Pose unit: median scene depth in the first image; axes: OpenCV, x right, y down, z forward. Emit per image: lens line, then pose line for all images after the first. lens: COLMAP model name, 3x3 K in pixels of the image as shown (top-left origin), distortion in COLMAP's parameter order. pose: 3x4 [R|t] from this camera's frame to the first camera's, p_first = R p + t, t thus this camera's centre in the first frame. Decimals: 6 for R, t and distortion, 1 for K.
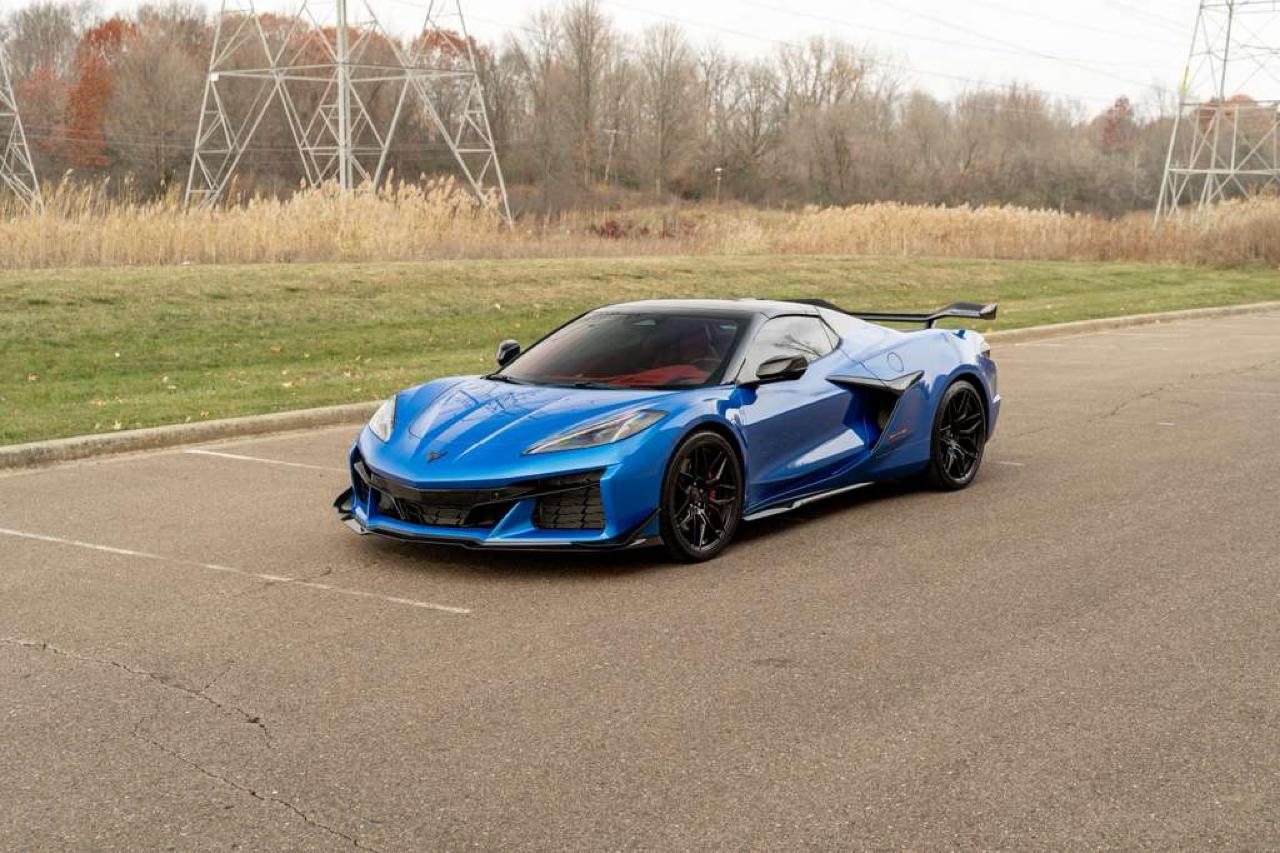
lens RADIAL K [[1795.7, 0, 665.4], [0, 1795.7, 424.4], [0, 0, 1]] dist [-0.009867, -0.002133]
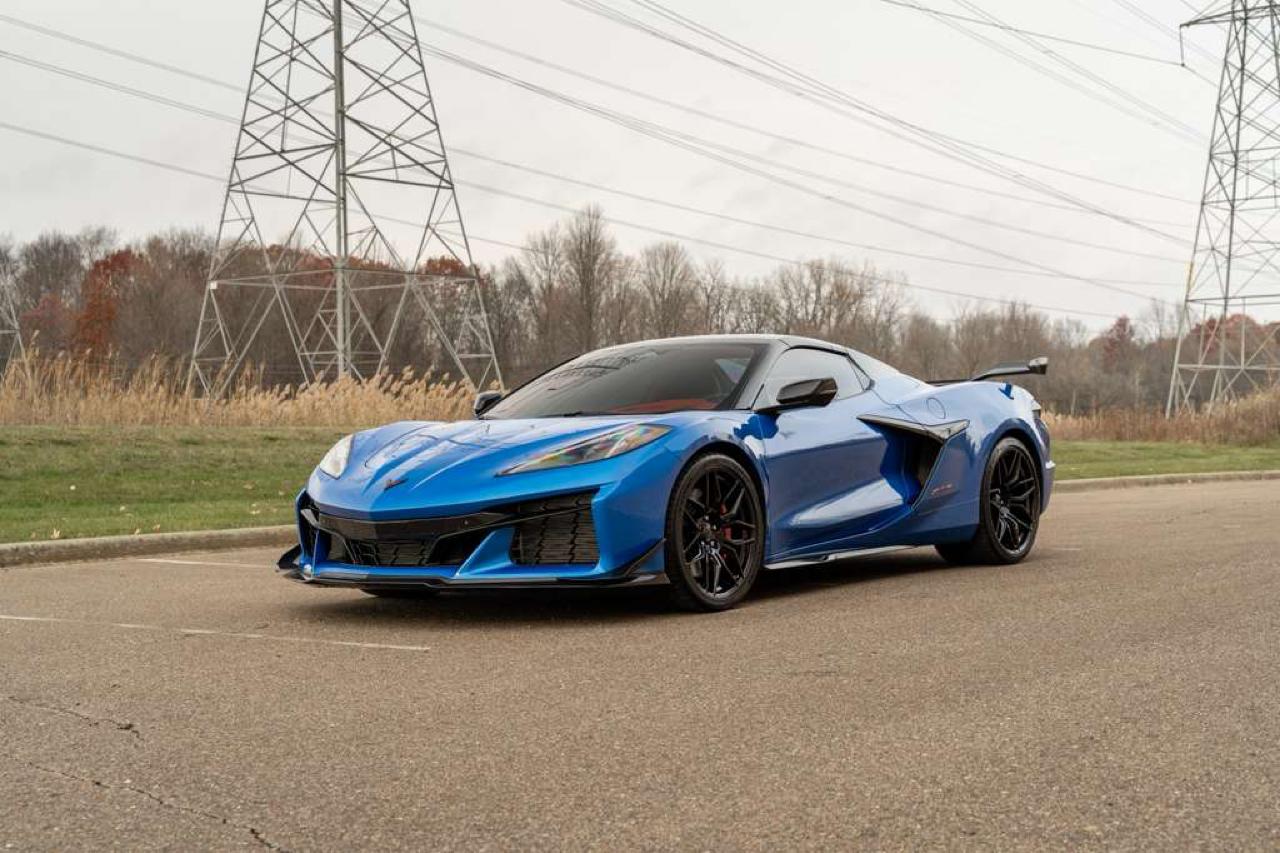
lens RADIAL K [[1808.8, 0, 656.0], [0, 1808.8, 427.2], [0, 0, 1]] dist [-0.006024, -0.008969]
pose [[0.999894, -0.012919, -0.006769, -0.000410], [0.012008, 0.992610, -0.120756, 0.046446], [0.008279, 0.120661, 0.992659, 0.081994]]
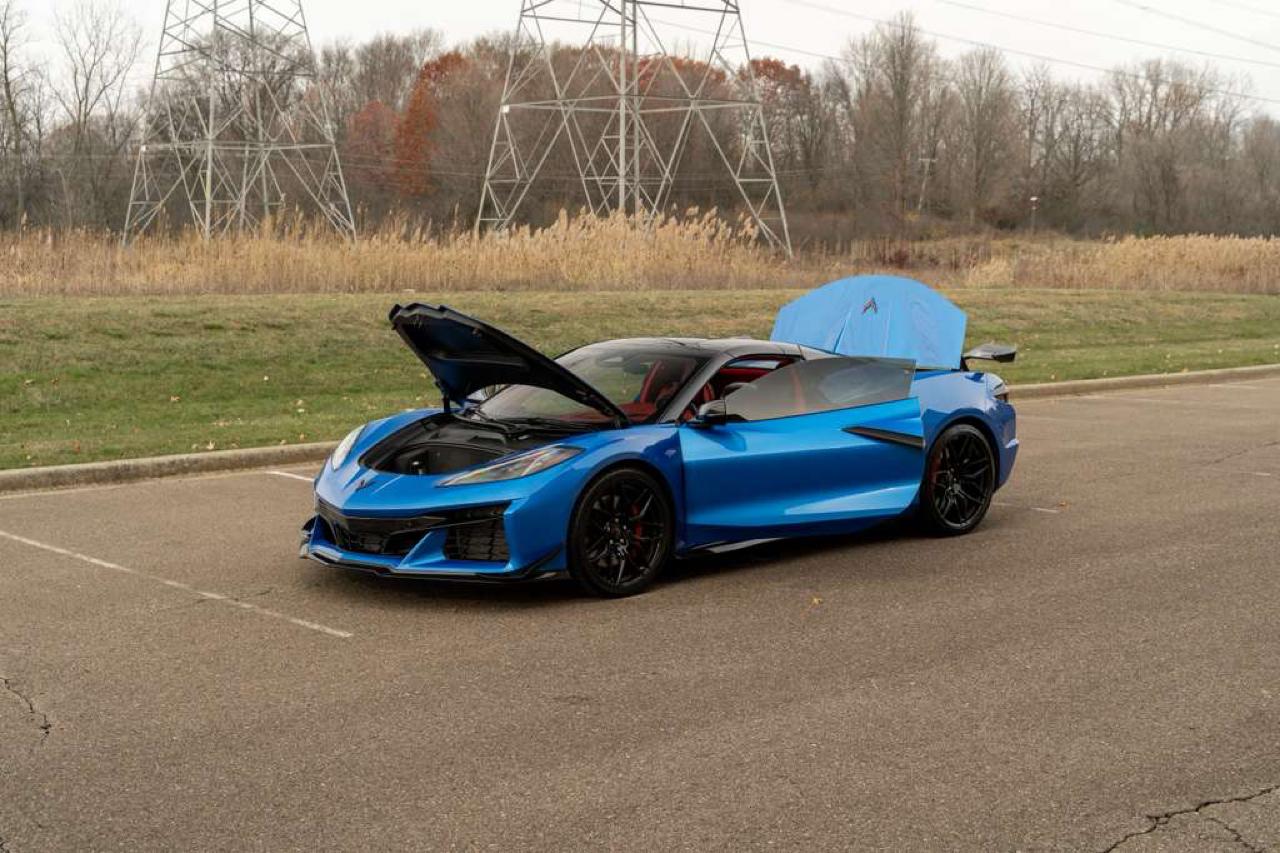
lens RADIAL K [[1799.2, 0, 640.0], [0, 1799.2, 426.5], [0, 0, 1]] dist [-0.012040, 0.010800]
pose [[0.982425, 0.025154, -0.184955, 0.108396], [-0.027864, 0.999539, -0.012068, -0.003938], [0.184567, 0.017010, 0.982673, 0.002796]]
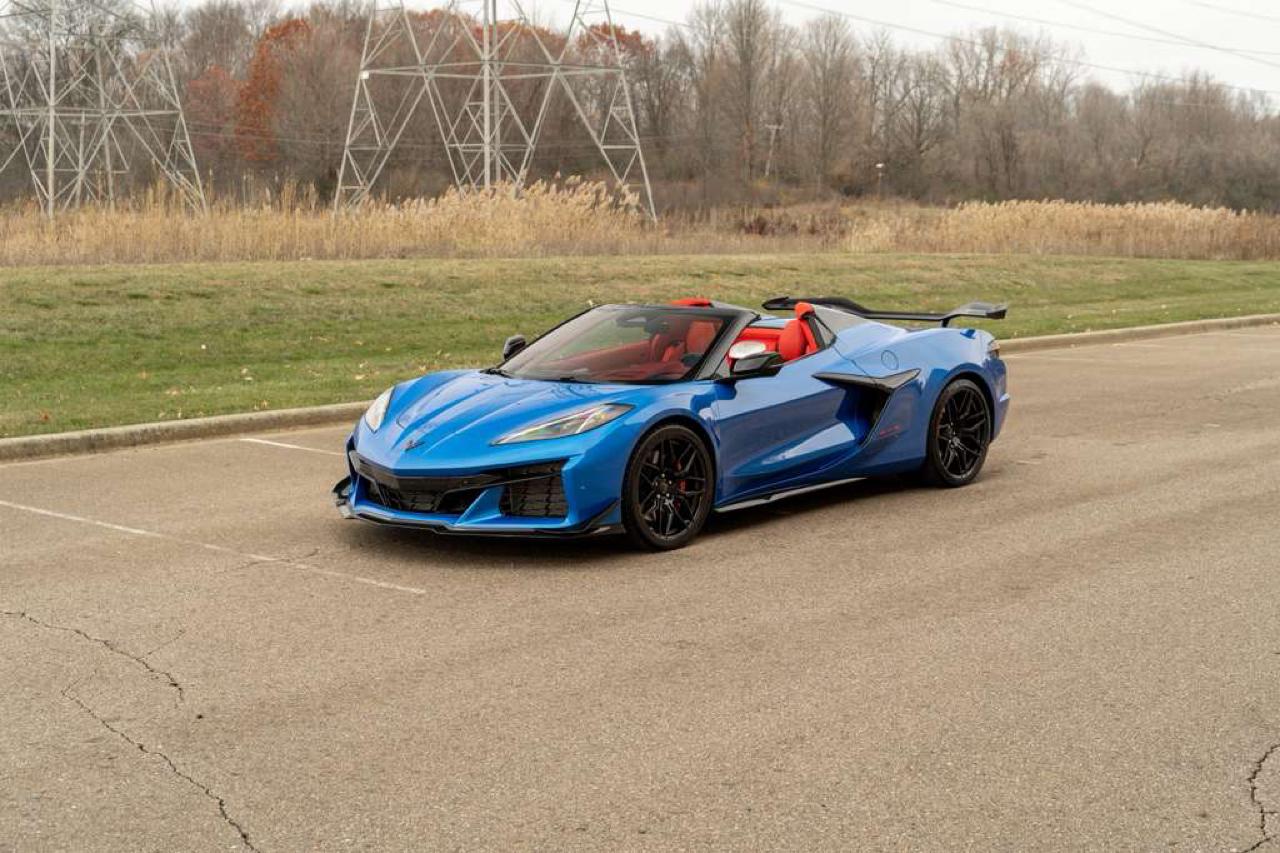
lens RADIAL K [[1808.8, 0, 656.0], [0, 1808.8, 427.2], [0, 0, 1]] dist [-0.006024, -0.008969]
pose [[0.995564, 0.012685, -0.093227, 0.055042], [-0.012425, 0.999917, 0.003370, 0.000944], [0.093262, -0.002196, 0.995639, -0.020209]]
